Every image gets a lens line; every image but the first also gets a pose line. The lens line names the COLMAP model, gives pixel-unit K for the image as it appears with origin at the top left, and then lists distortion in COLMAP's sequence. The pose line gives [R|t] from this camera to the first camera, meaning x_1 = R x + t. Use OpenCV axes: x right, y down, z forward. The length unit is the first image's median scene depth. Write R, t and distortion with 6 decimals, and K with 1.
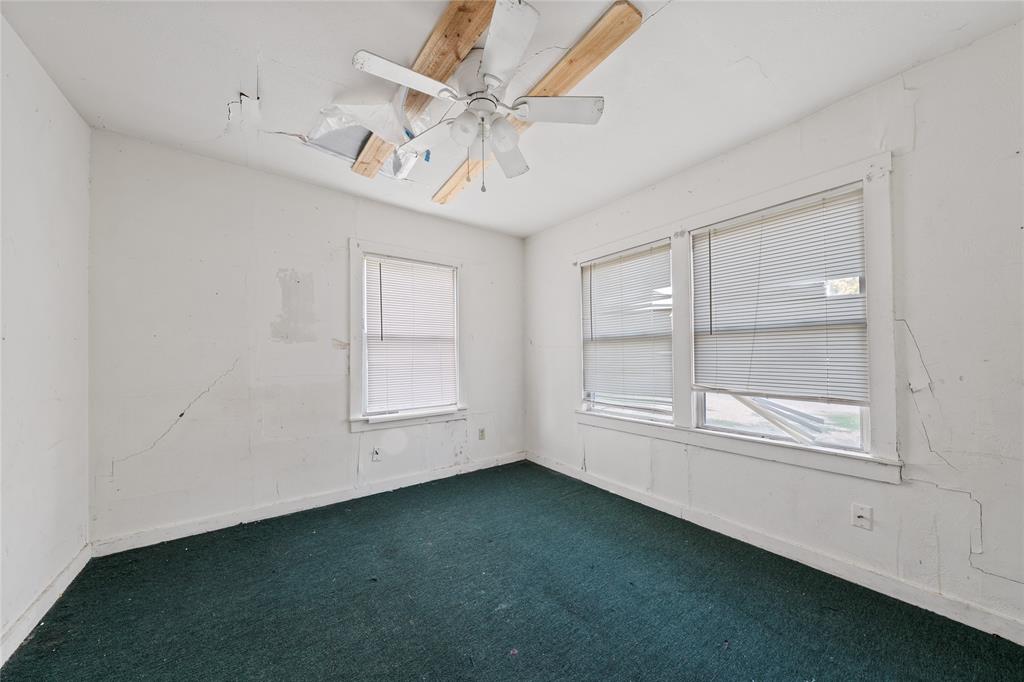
lens RADIAL K [[353.4, 0, 511.8], [0, 353.4, 345.0], [0, 0, 1]] dist [-0.003458, 0.000495]
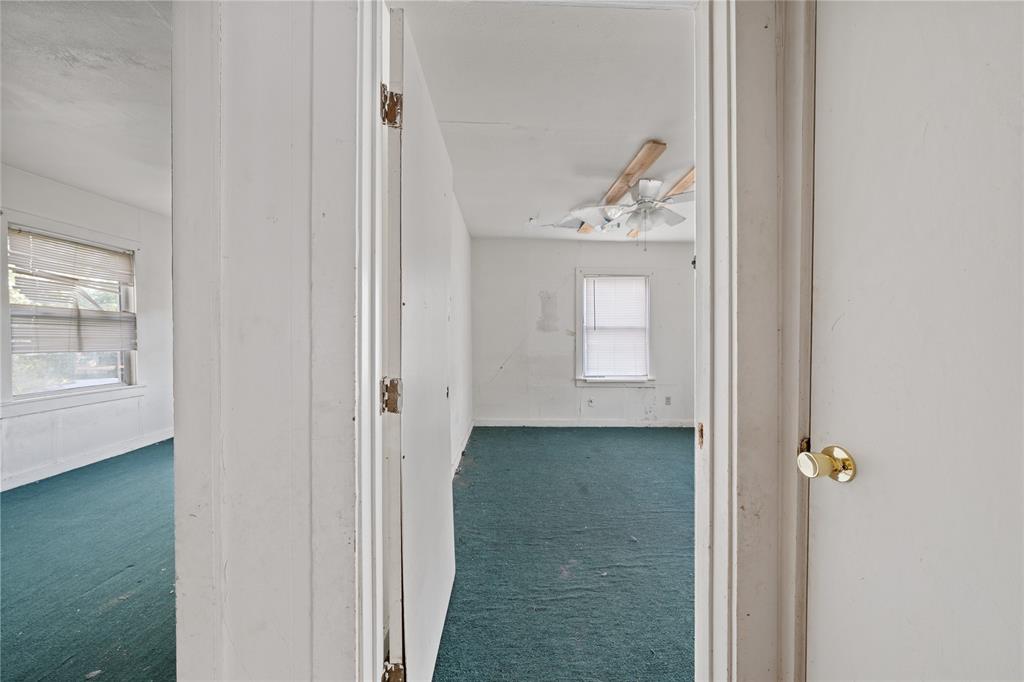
lens RADIAL K [[353.4, 0, 520.2], [0, 353.4, 342.1], [0, 0, 1]] dist [-0.003458, 0.000495]
pose [[0.837717, 0.016407, -0.545858, 0.218946], [0.003020, 0.999394, 0.034674, -0.016944], [0.546097, -0.030695, 0.837160, -0.512222]]
